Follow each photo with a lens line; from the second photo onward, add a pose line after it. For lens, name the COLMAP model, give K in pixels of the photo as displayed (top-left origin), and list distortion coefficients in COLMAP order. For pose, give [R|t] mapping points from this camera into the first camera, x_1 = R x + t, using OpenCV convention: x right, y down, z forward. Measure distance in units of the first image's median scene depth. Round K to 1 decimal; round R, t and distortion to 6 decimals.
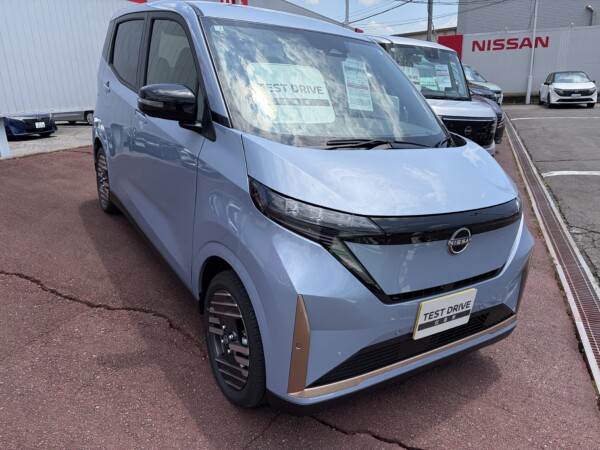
lens RADIAL K [[473.1, 0, 300.0], [0, 473.1, 225.0], [0, 0, 1]] dist [0.027553, 0.002662]
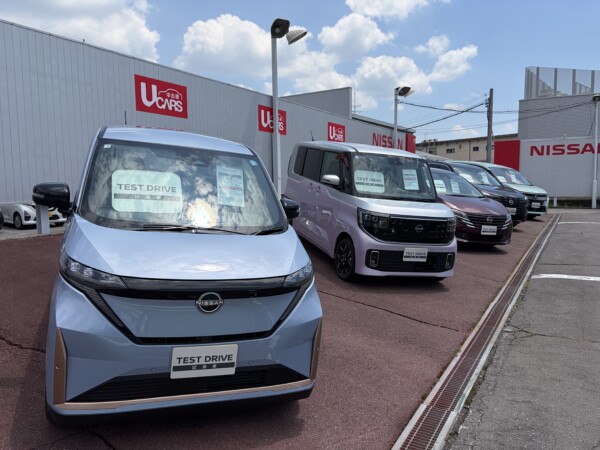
lens RADIAL K [[473.1, 0, 300.0], [0, 473.1, 225.0], [0, 0, 1]] dist [0.027553, 0.002662]
pose [[0.978114, 0.035880, -0.204953, 0.293164], [-0.075779, 0.978798, -0.190292, 0.018762], [0.193780, 0.201659, 0.960095, -0.088039]]
